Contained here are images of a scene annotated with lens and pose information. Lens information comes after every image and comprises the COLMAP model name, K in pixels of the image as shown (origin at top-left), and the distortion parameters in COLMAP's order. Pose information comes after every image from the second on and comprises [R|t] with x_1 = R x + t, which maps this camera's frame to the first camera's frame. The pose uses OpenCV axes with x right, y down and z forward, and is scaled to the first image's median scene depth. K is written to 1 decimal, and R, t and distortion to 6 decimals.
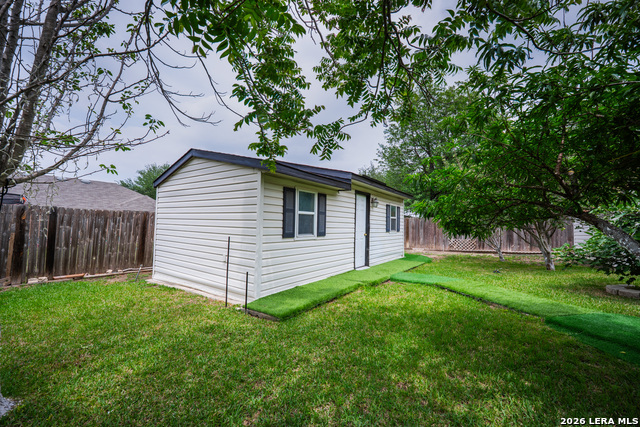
lens RADIAL K [[260.8, 0, 316.7], [0, 260.8, 213.6], [0, 0, 1]] dist [-0.001537, -0.000249]
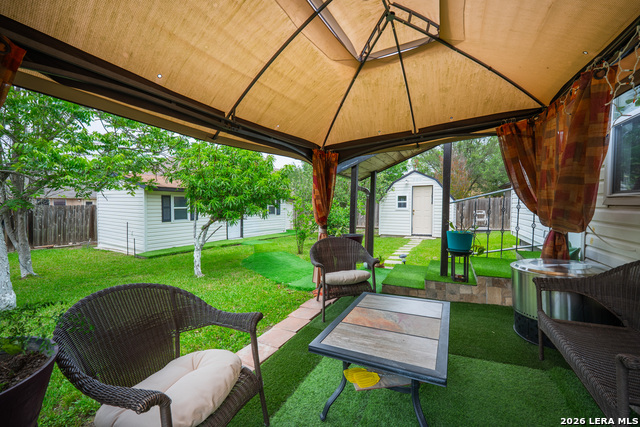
lens RADIAL K [[260.8, 0, 316.7], [0, 260.8, 213.6], [0, 0, 1]] dist [-0.001537, -0.000249]
pose [[0.997568, -0.012475, 0.068569, 0.674574], [0.006867, 0.996656, 0.081422, -0.090028], [-0.069355, -0.080754, 0.994318, -0.756023]]
